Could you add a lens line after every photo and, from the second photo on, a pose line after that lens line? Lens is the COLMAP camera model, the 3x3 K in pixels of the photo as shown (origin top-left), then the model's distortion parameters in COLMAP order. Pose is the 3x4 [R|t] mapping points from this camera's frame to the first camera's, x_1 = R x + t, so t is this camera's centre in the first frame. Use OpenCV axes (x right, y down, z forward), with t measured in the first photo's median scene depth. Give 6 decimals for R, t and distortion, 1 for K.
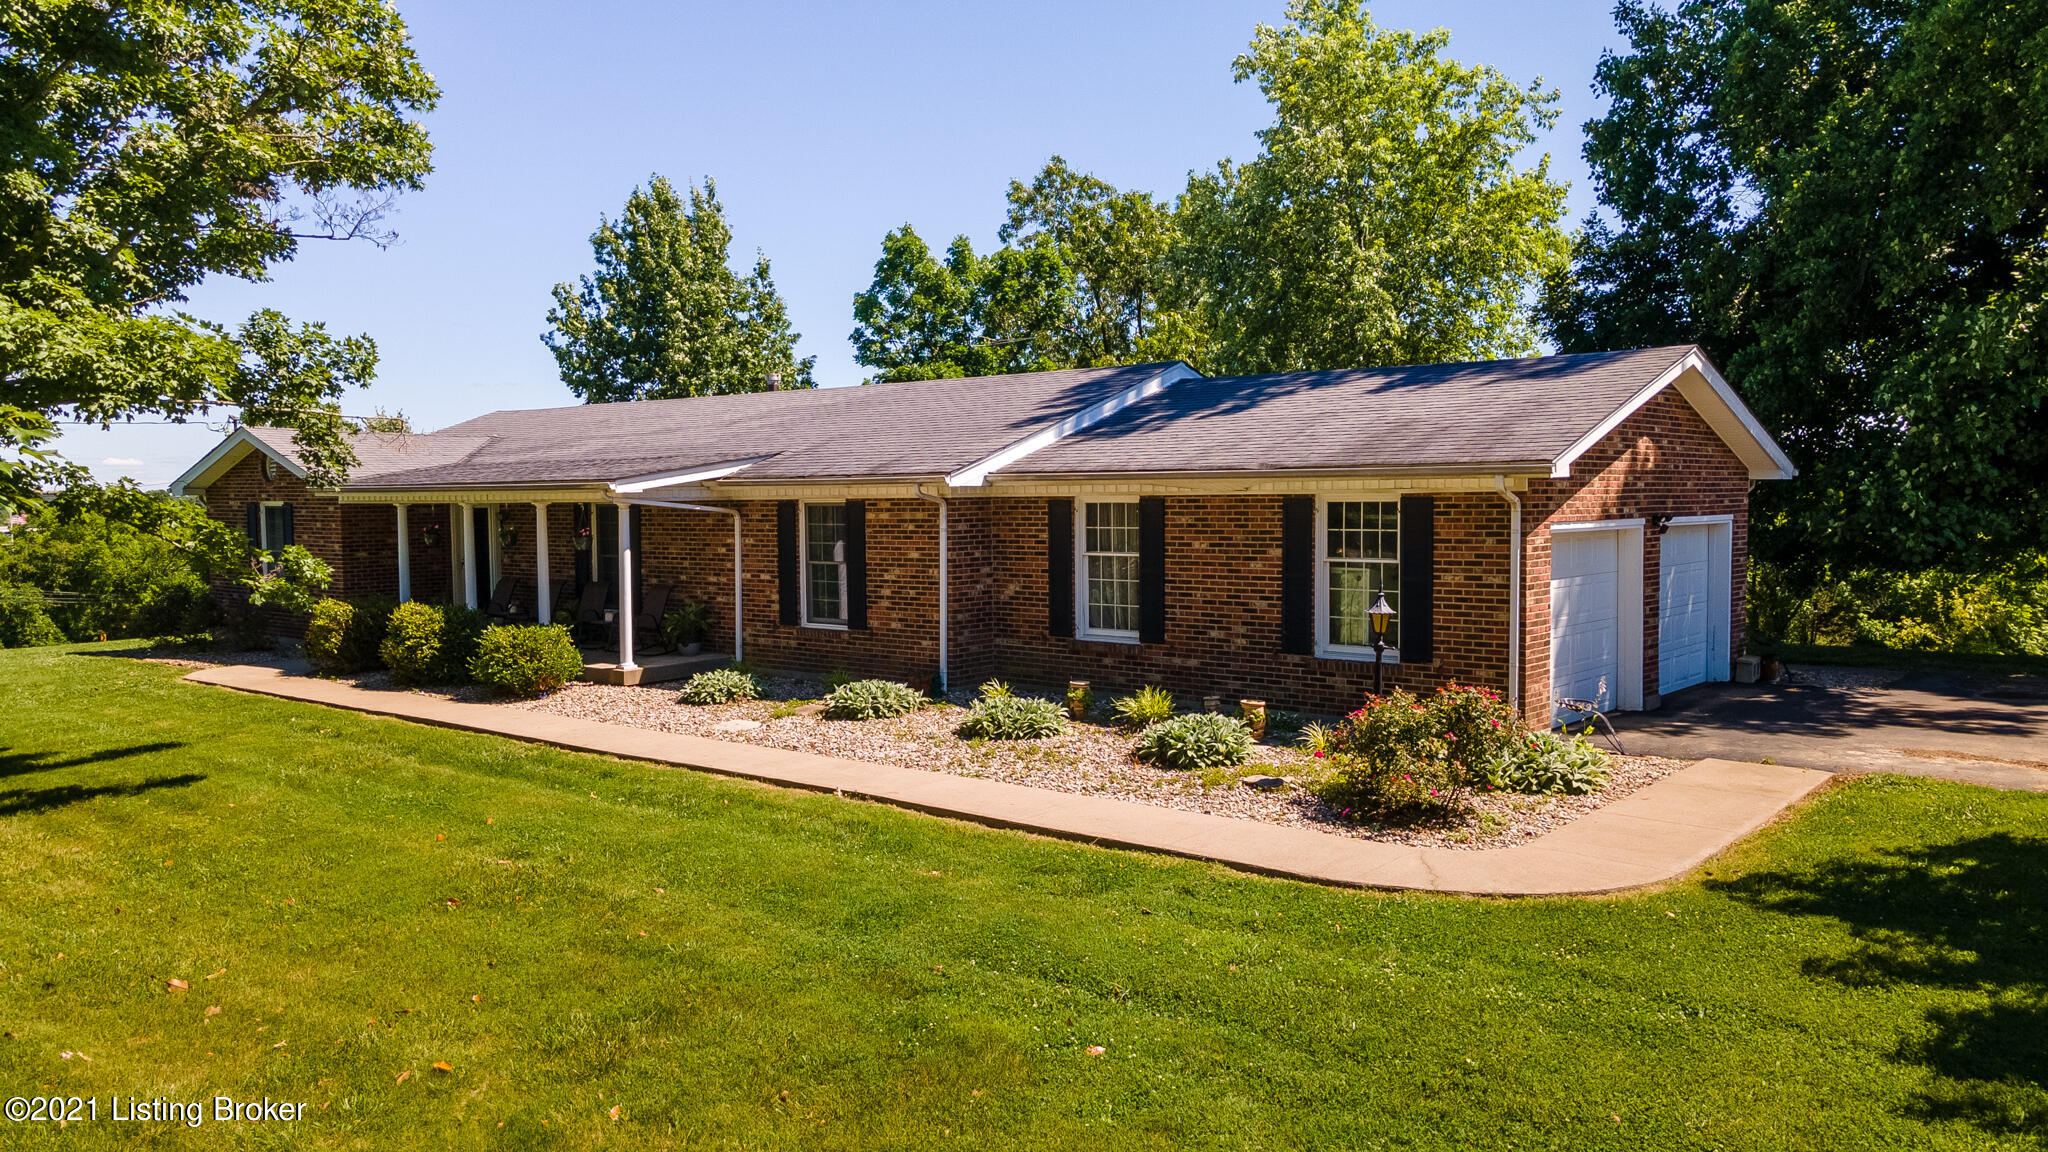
lens RADIAL K [[1525.9, 0, 1020.8], [0, 1525.9, 575.8], [0, 0, 1]] dist [0.051188, -0.004937]
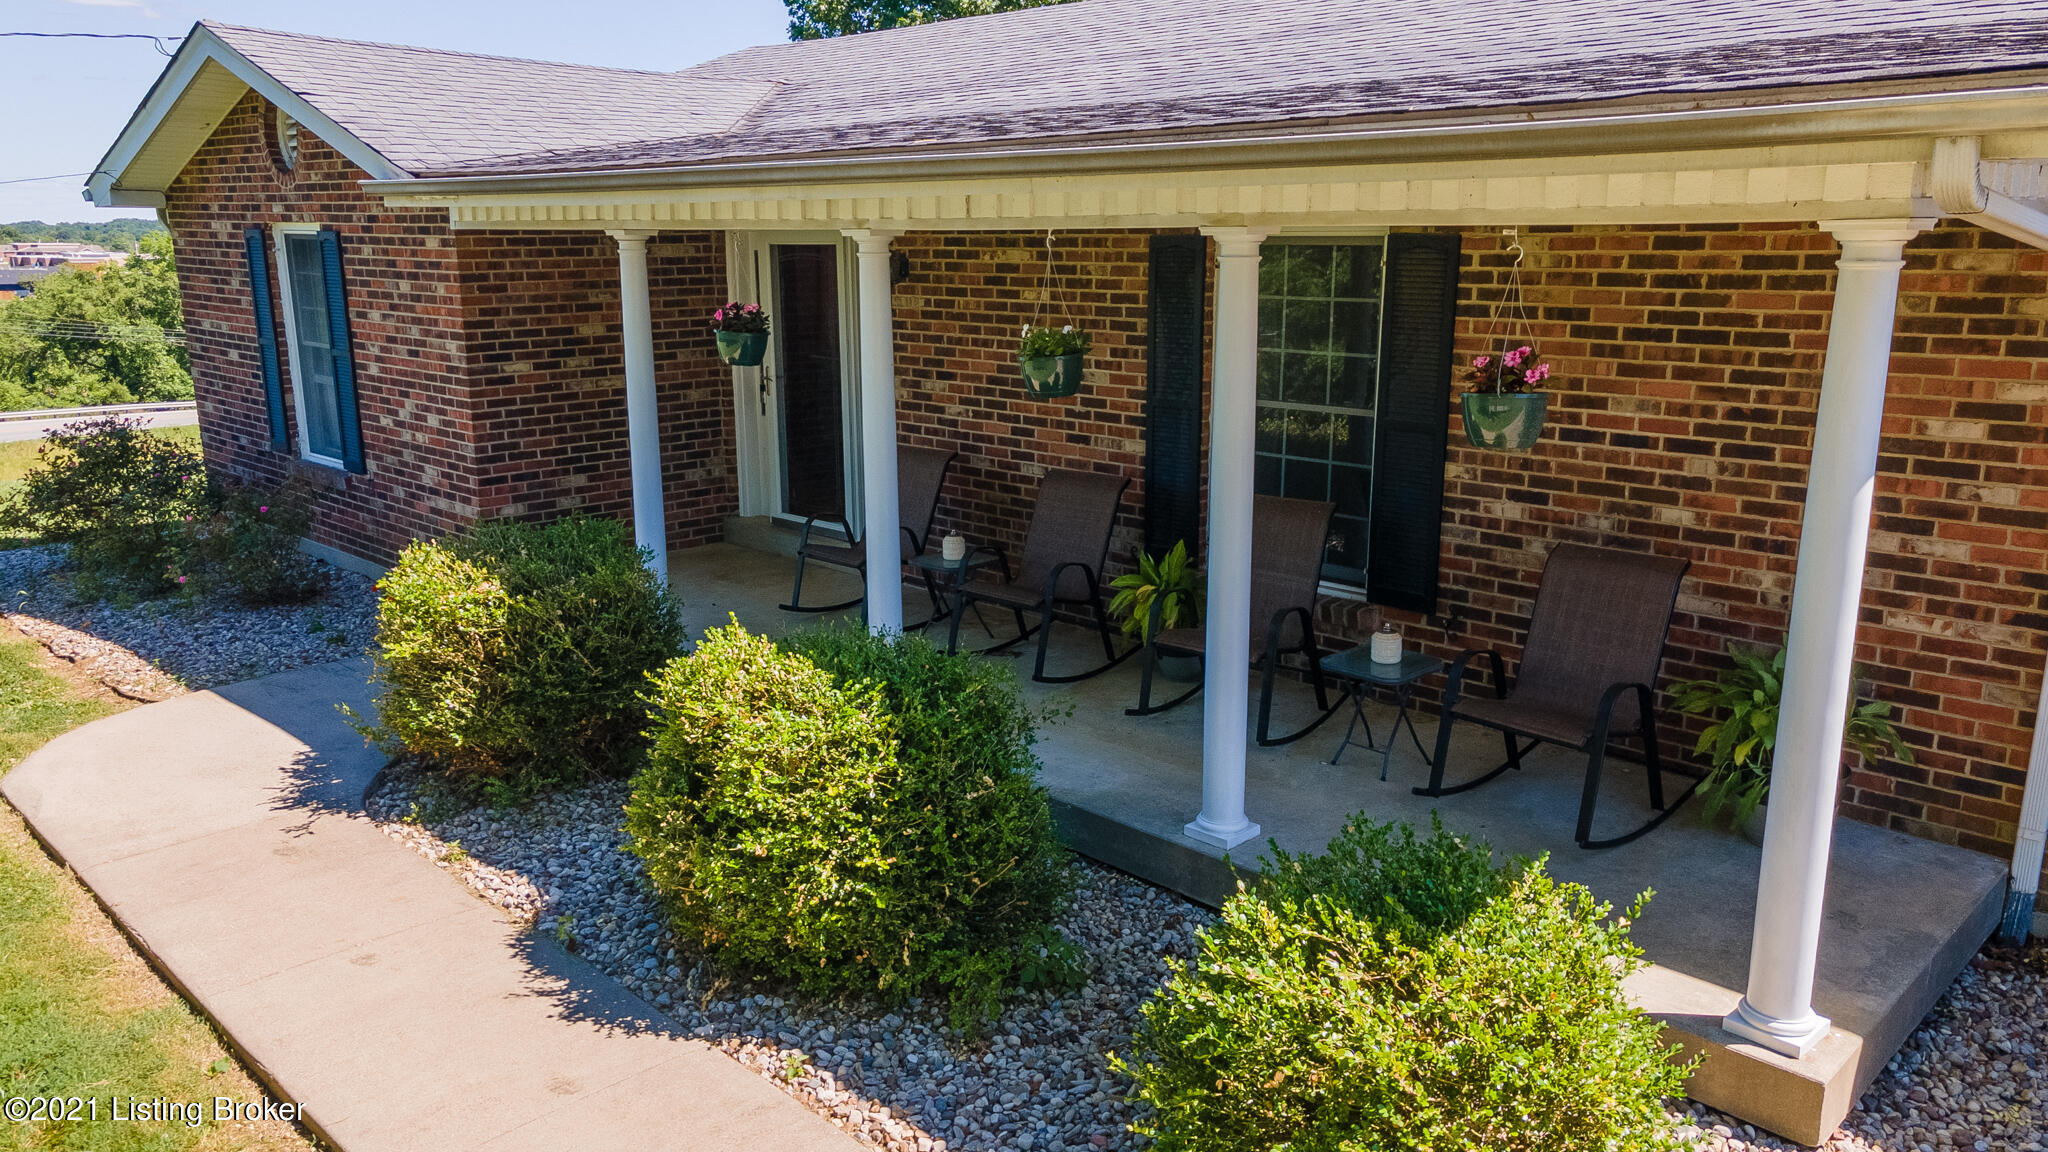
lens RADIAL K [[1525.9, 0, 1028.7], [0, 1525.9, 575.2], [0, 0, 1]] dist [0.051188, -0.004937]
pose [[0.997005, 0.023816, -0.073585, -0.258615], [-0.011240, 0.985925, 0.166812, -0.026591], [0.076522, -0.165485, 0.983239, 0.595007]]
